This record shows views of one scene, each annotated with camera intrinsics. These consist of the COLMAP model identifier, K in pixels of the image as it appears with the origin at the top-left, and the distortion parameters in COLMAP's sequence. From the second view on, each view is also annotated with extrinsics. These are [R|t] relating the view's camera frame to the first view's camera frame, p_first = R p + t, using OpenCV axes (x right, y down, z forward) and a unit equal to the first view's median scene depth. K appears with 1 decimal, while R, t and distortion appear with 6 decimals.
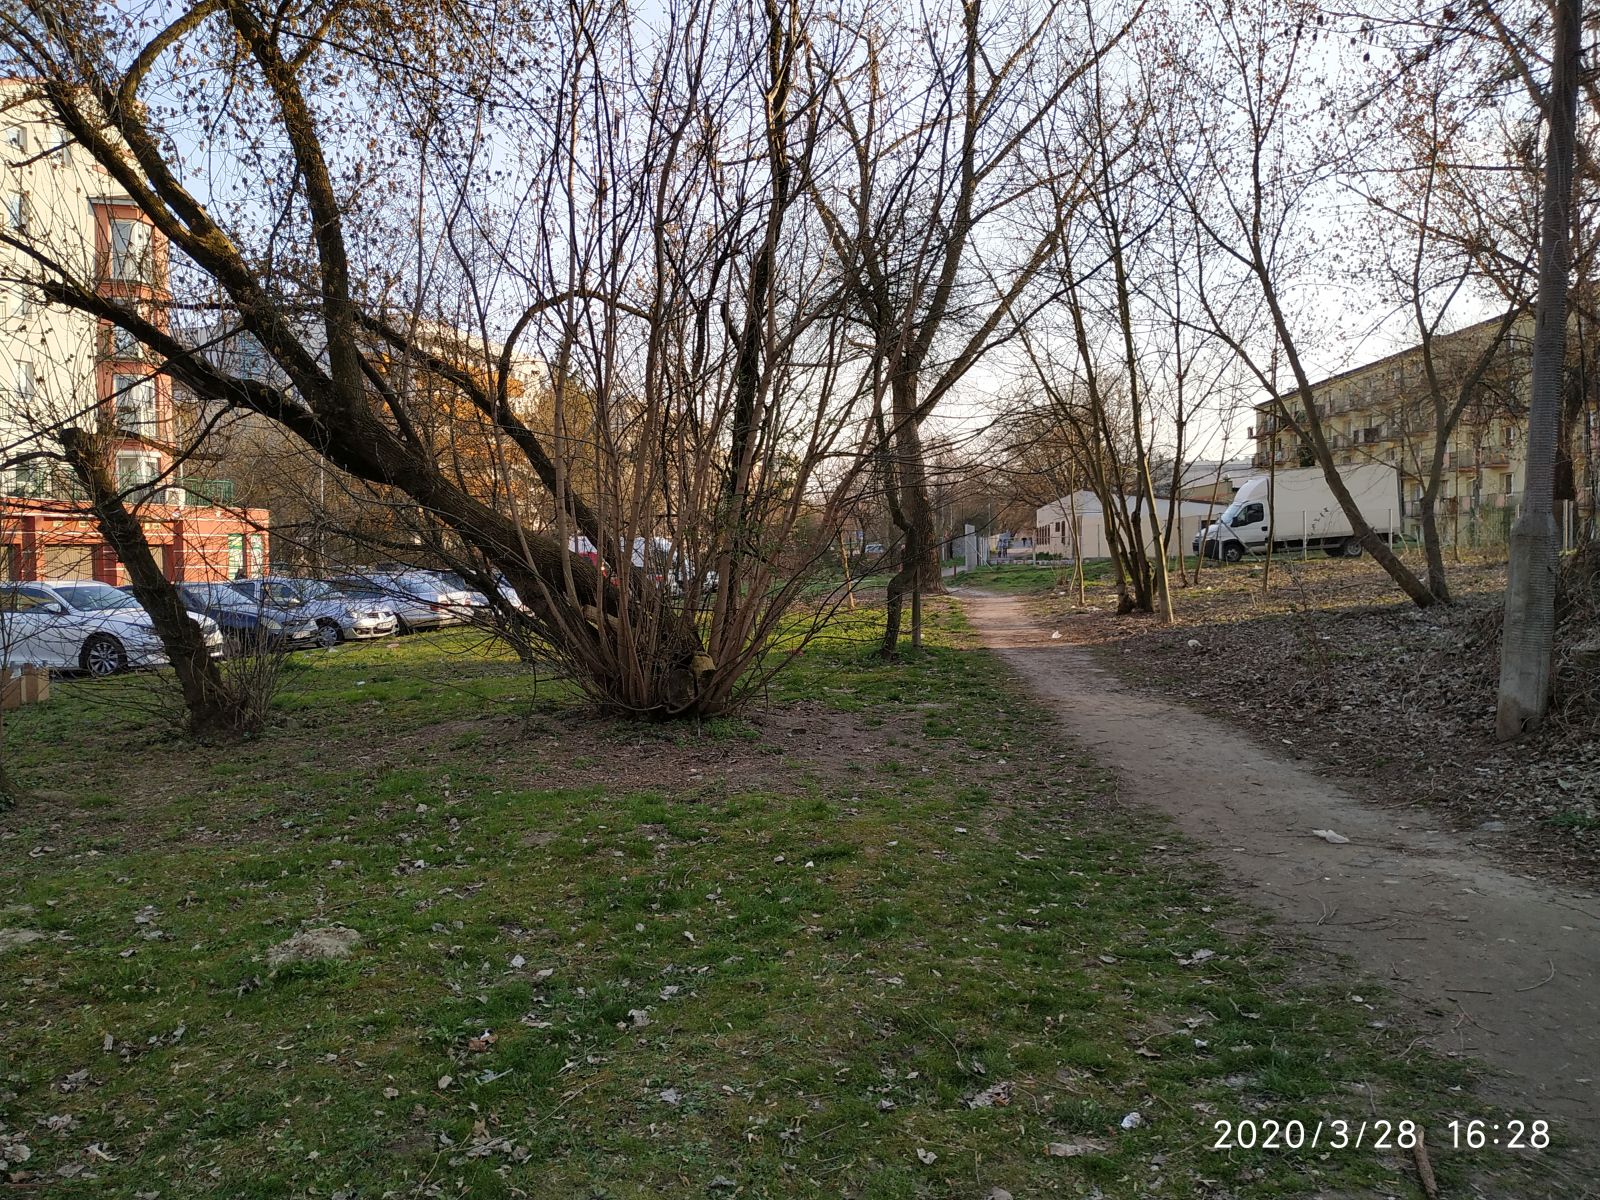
lens RADIAL K [[1119.3, 0, 800.8], [0, 1119.3, 601.2], [0, 0, 1]] dist [0.000075, 0.000061]
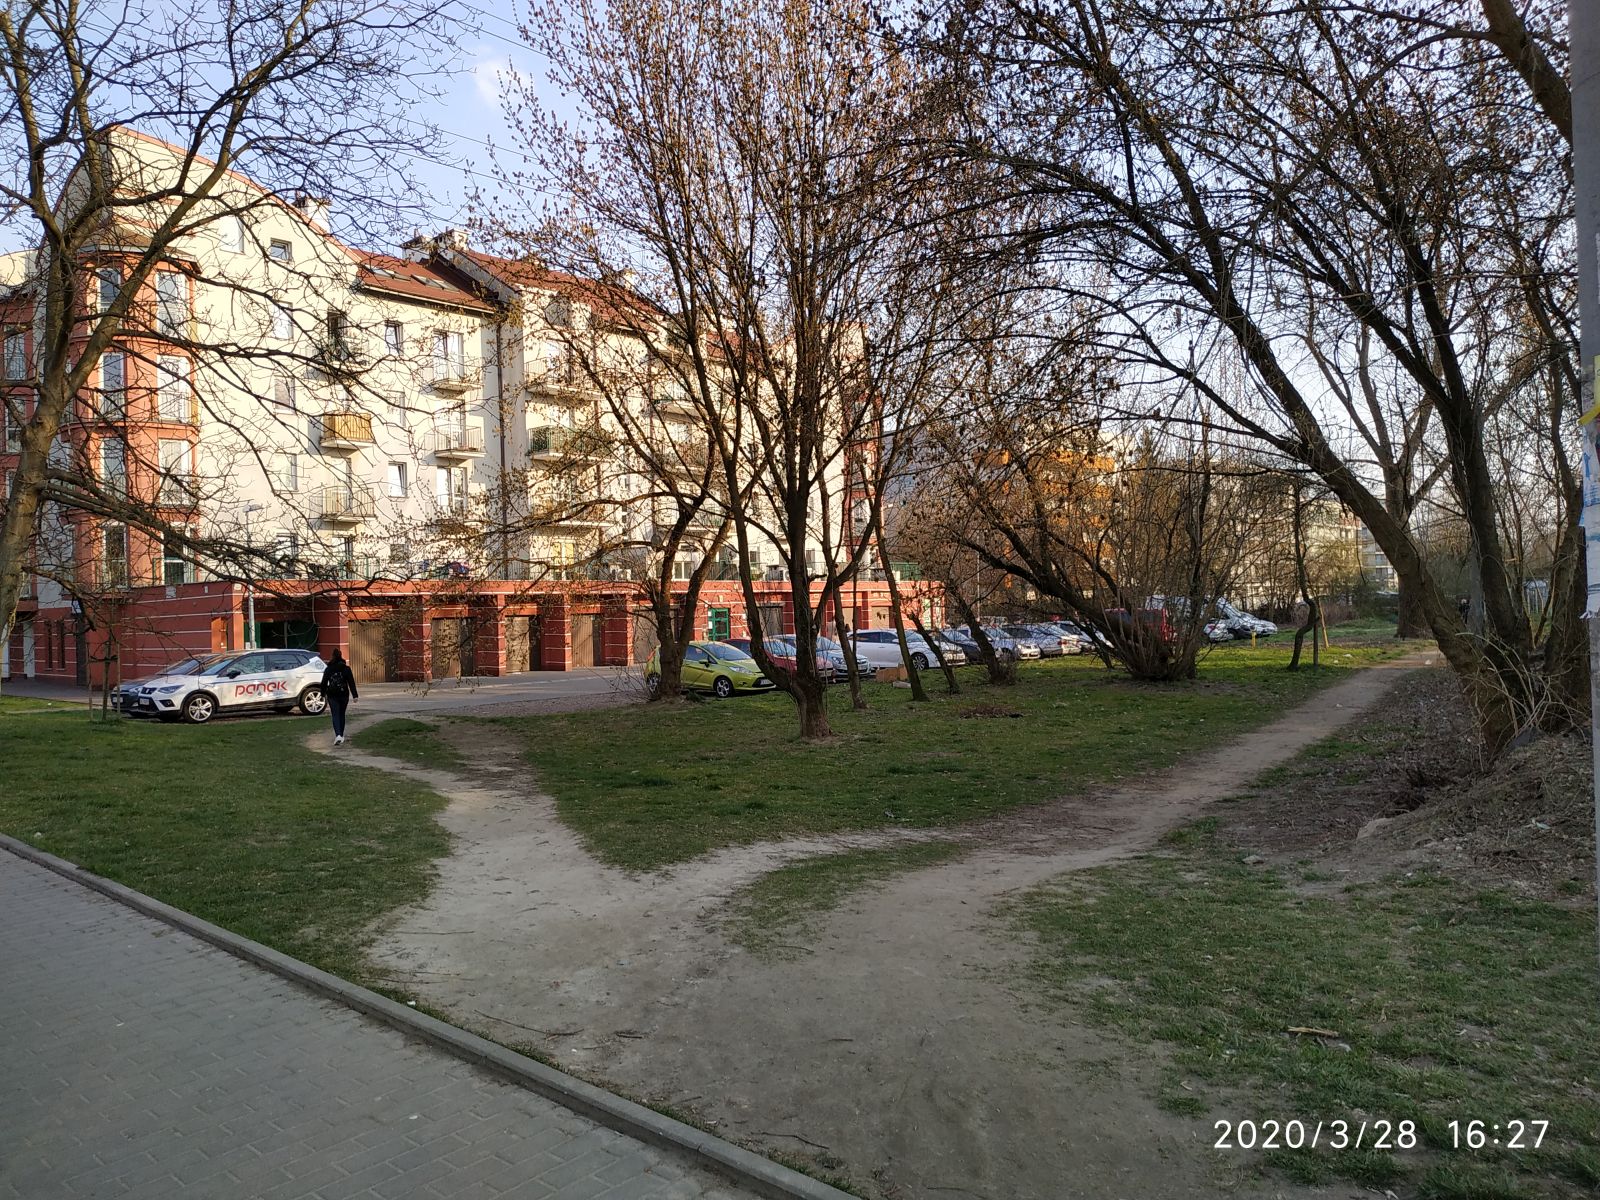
lens RADIAL K [[1119.3, 0, 800.8], [0, 1119.3, 600.0], [0, 0, 1]] dist [0.000075, 0.000061]
pose [[0.869085, 0.001330, -0.494662, 0.216645], [-0.022302, 0.999085, -0.036498, 0.011002], [0.494161, 0.042752, 0.868319, -0.835455]]
